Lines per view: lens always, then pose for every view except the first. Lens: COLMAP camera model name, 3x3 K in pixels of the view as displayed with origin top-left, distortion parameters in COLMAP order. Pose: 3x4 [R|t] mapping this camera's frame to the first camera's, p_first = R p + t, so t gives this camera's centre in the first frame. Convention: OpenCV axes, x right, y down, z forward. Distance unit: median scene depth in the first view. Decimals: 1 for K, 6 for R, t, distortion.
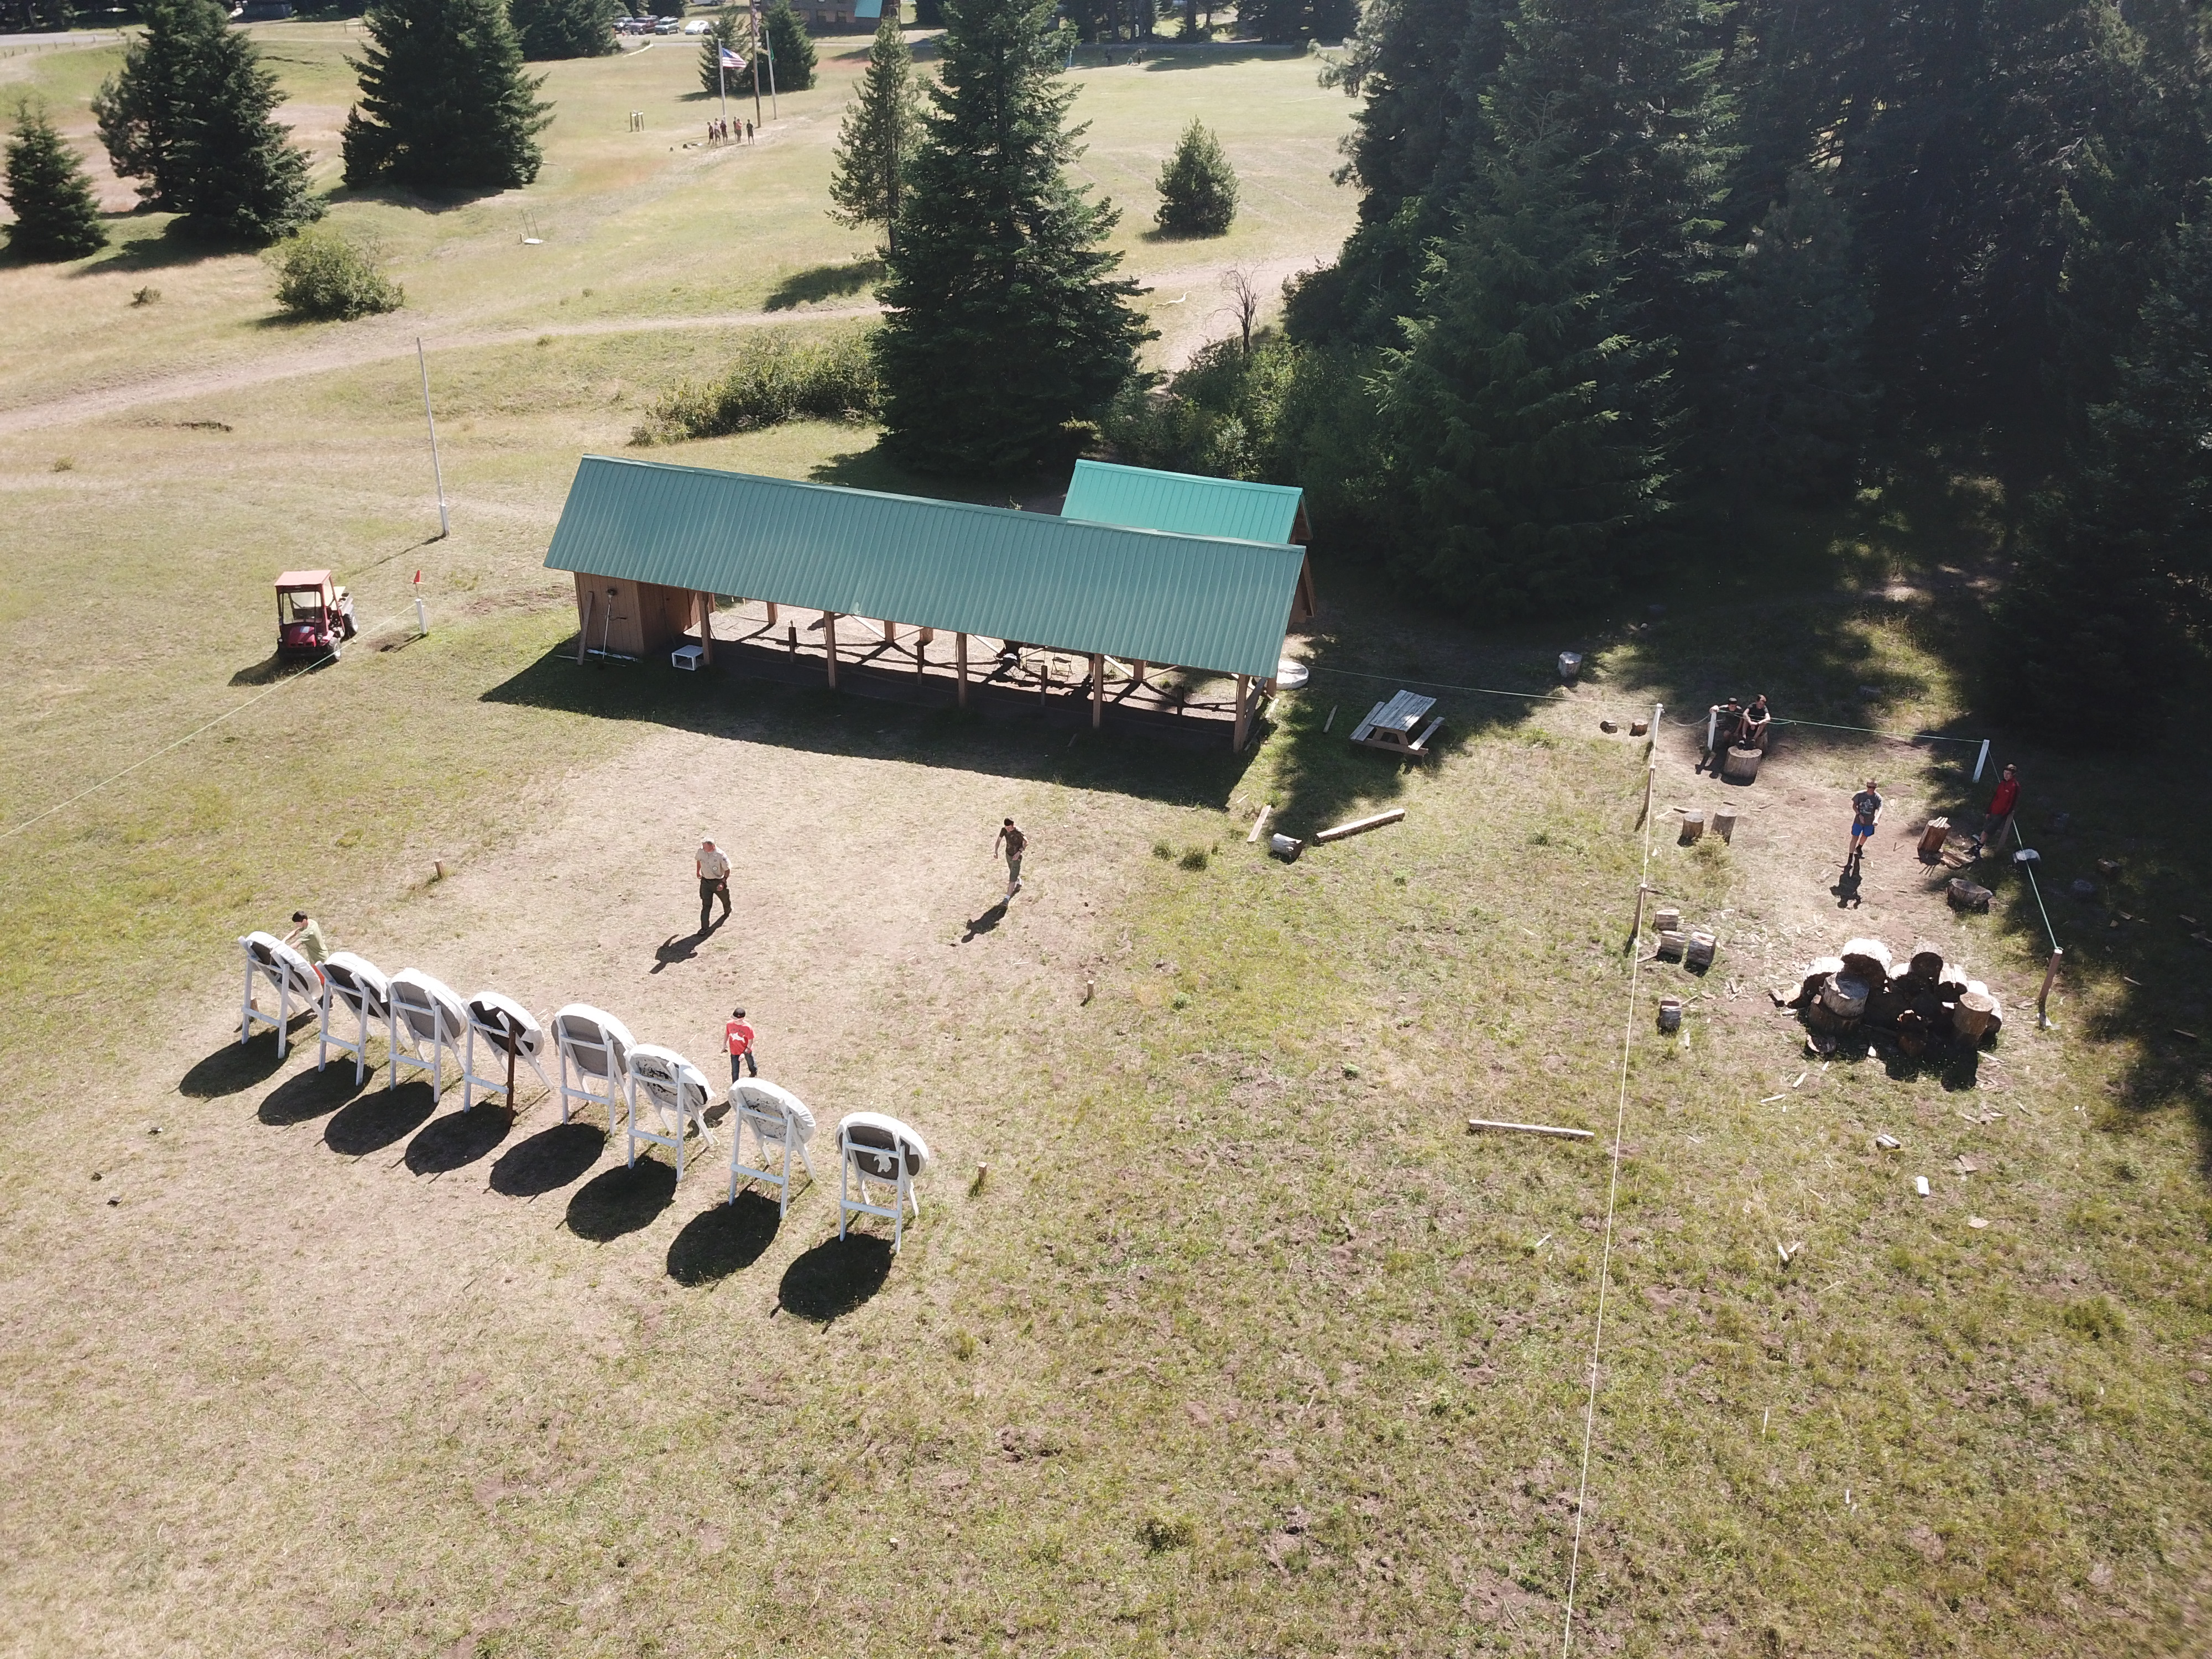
lens RADIAL K [[1705.8, 0, 1112.4], [0, 1705.8, 829.5], [0, 0, 1]] dist [0.008837, -0.009186]
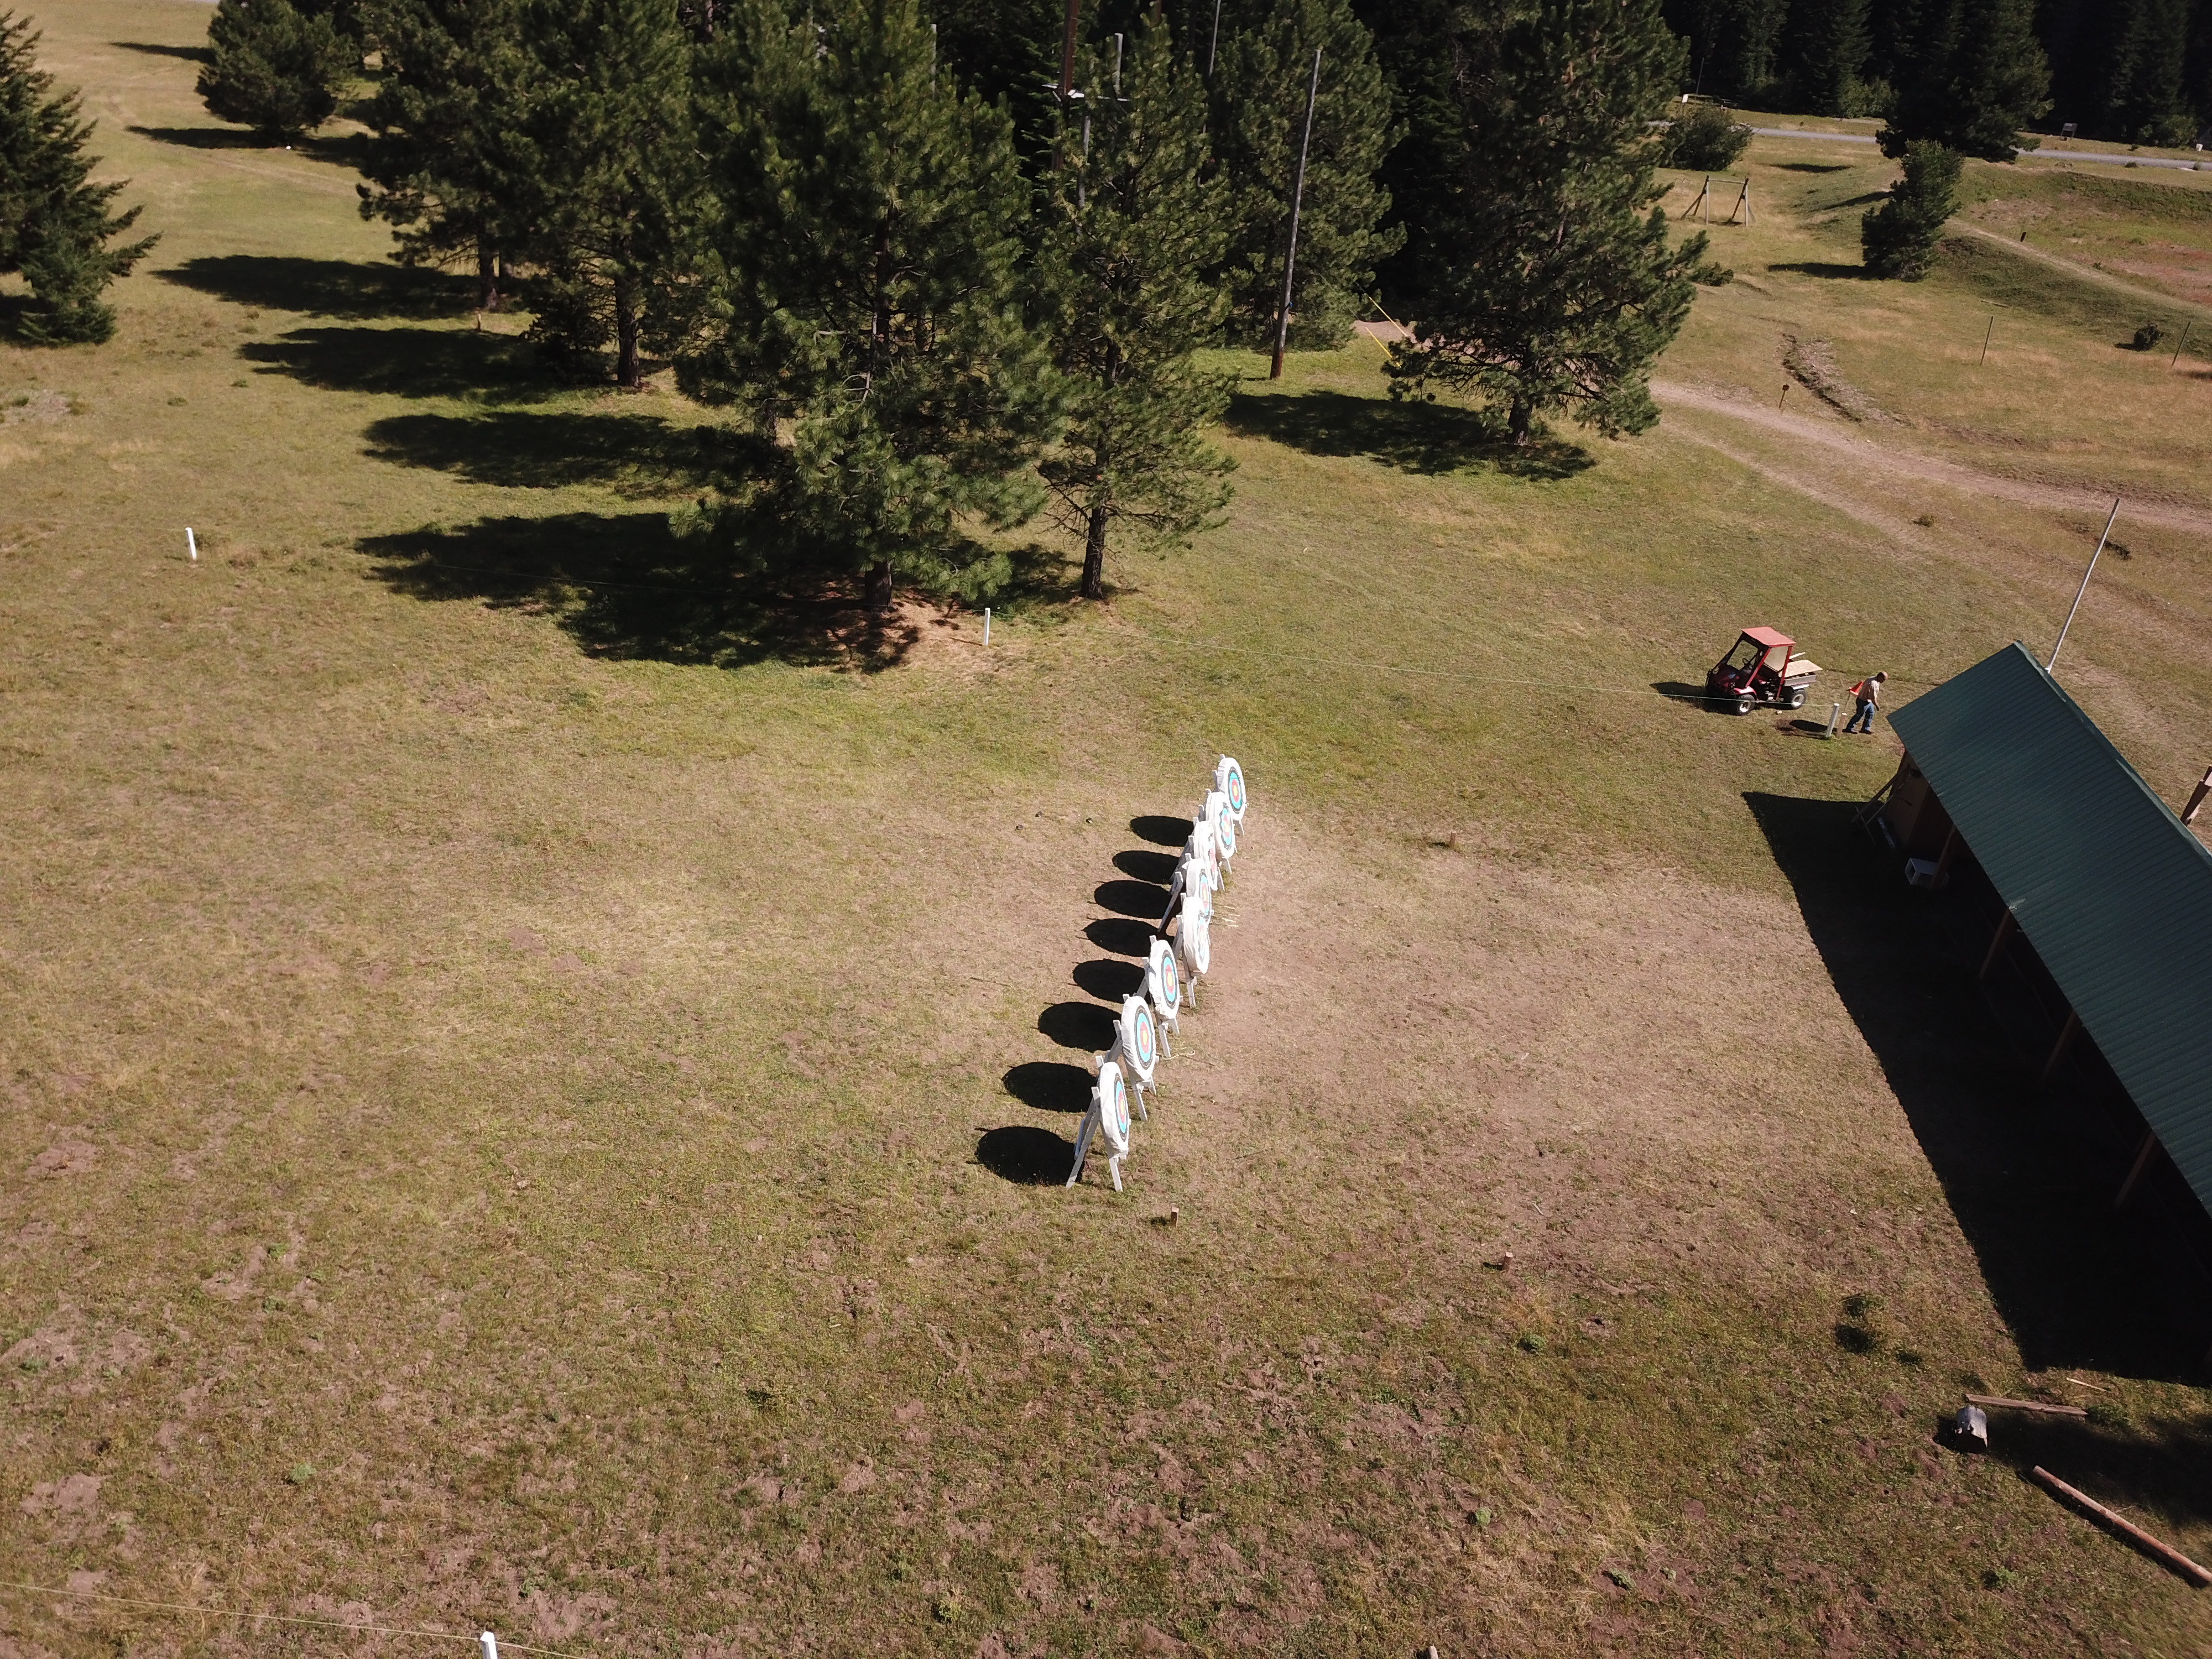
lens RADIAL K [[1698.5, 0, 1101.3], [0, 1698.5, 836.9], [0, 0, 1]] dist [0.011480, -0.001262]
pose [[0.197336, 0.484677, -0.852142, 0.406065], [-0.531232, 0.783417, 0.322568, -0.171354], [0.823924, 0.389031, 0.412073, 0.272597]]
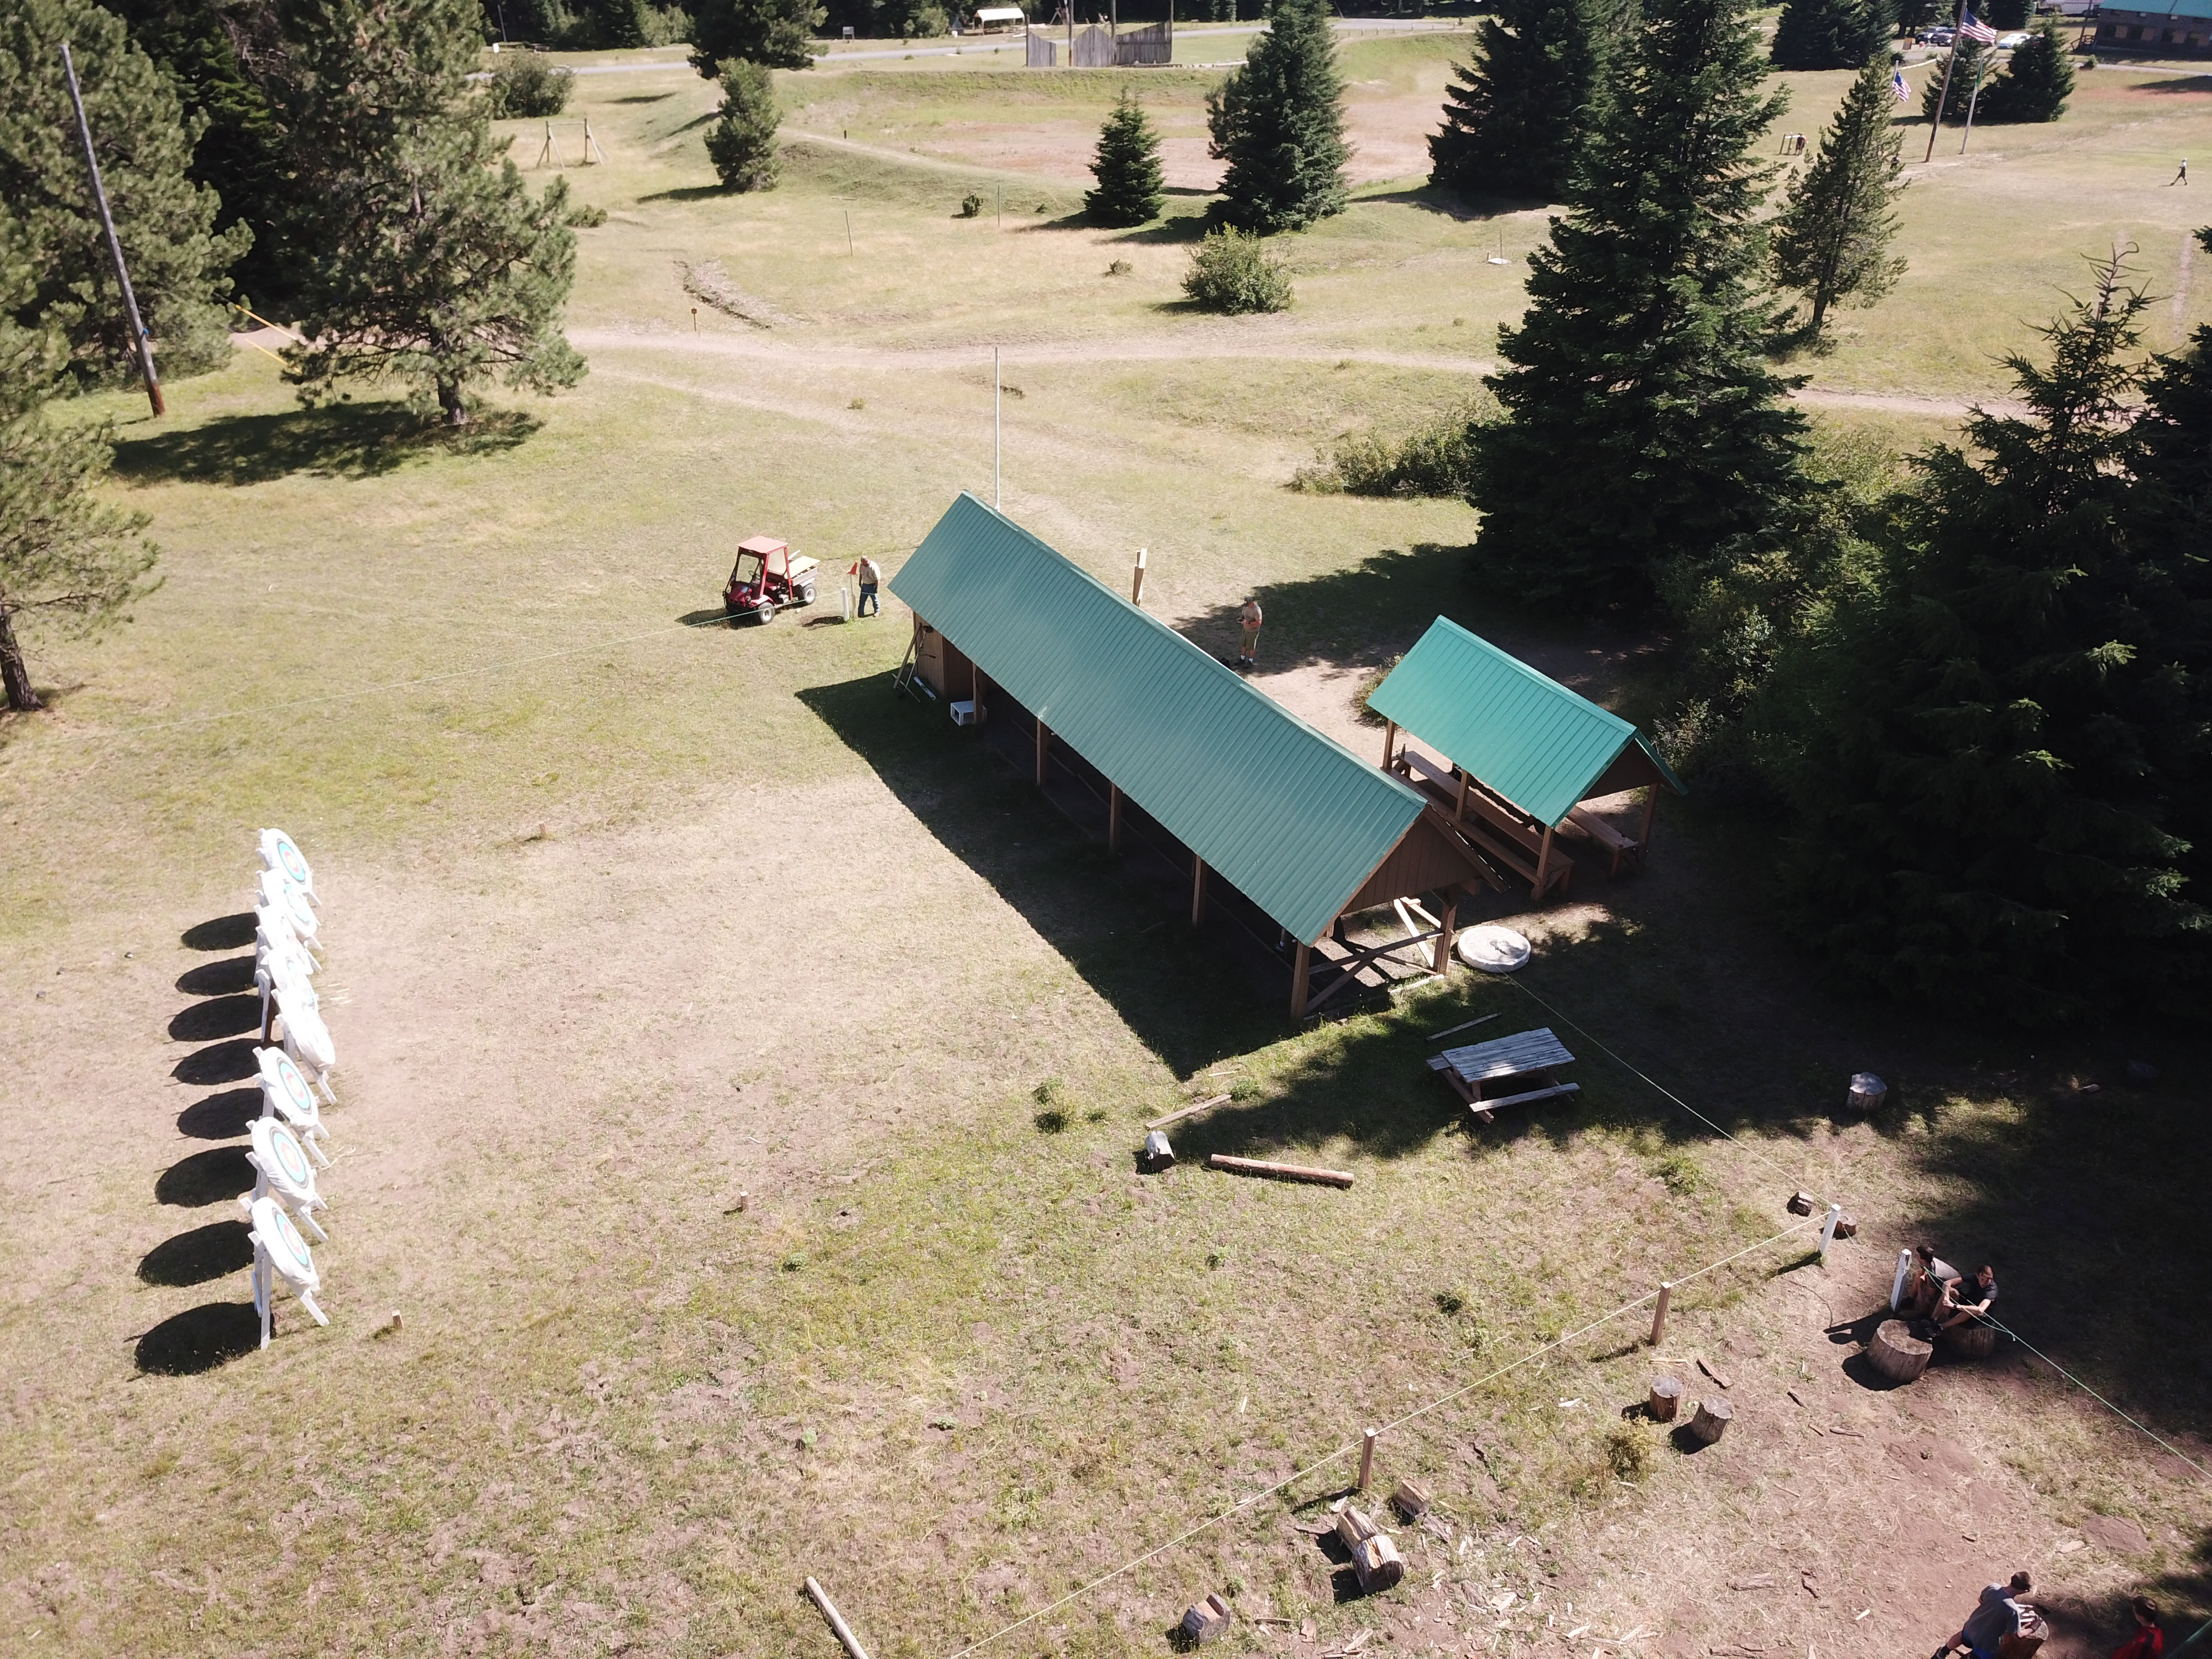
lens RADIAL K [[1712.8, 0, 1099.2], [0, 1712.8, 825.2], [0, 0, 1]] dist [0.008671, -0.004099]
pose [[0.731729, 0.322348, -0.600553, 0.412704], [-0.322441, 0.939980, 0.111665, -0.171315], [0.600503, 0.111935, 0.791749, 0.273024]]
